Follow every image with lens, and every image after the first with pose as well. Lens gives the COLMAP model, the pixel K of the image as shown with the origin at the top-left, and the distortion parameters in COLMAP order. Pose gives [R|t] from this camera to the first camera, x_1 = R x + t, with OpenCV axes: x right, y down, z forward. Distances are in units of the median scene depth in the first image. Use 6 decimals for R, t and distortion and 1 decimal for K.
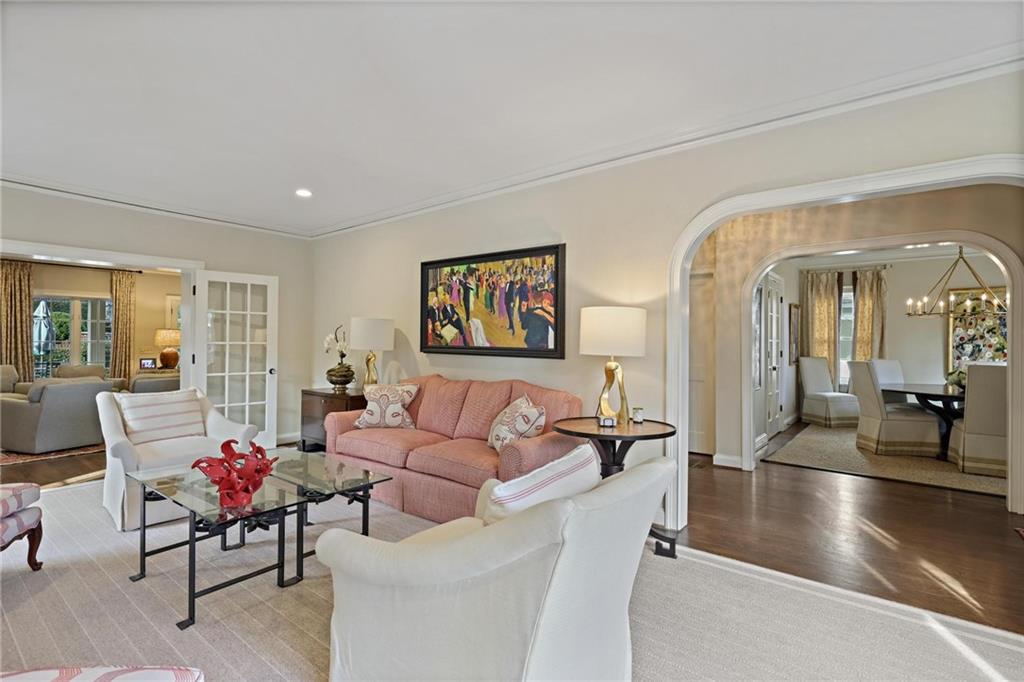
lens RADIAL K [[494.0, 0, 511.1], [0, 494.0, 338.2], [0, 0, 1]] dist [0.000154, -0.000001]
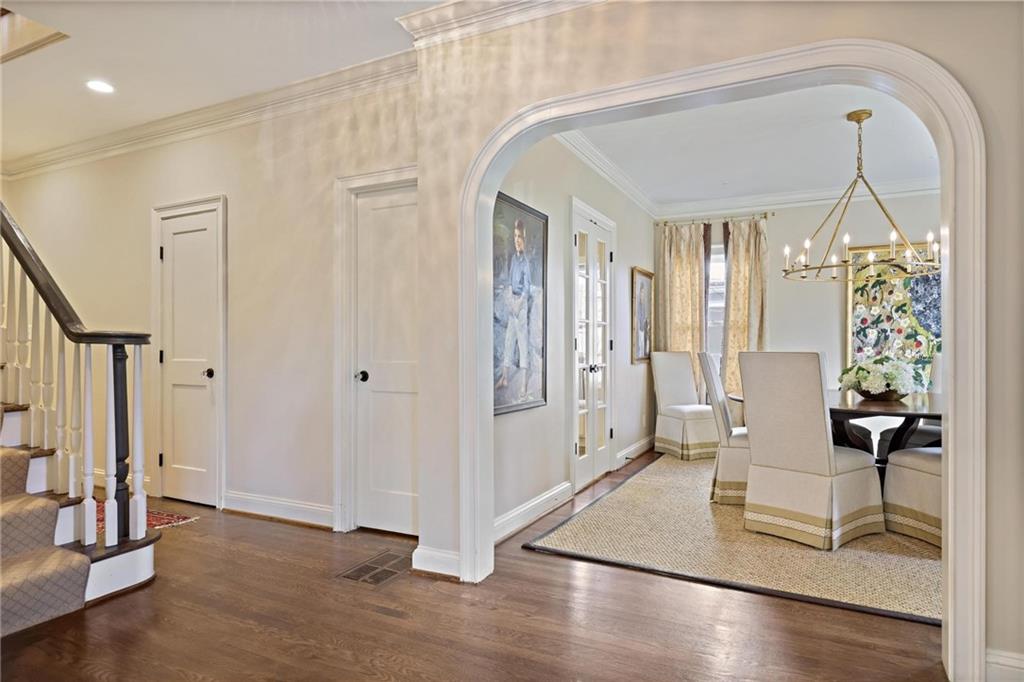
lens RADIAL K [[602.9, 0, 512.0], [0, 602.9, 341.0], [0, 0, 1]] dist [-0.001627, 0.000517]
pose [[0.978787, -0.005315, 0.204812, 0.272145], [0.005341, 0.999986, 0.000427, 0.025615], [-0.204811, 0.000676, 0.978801, 0.291570]]
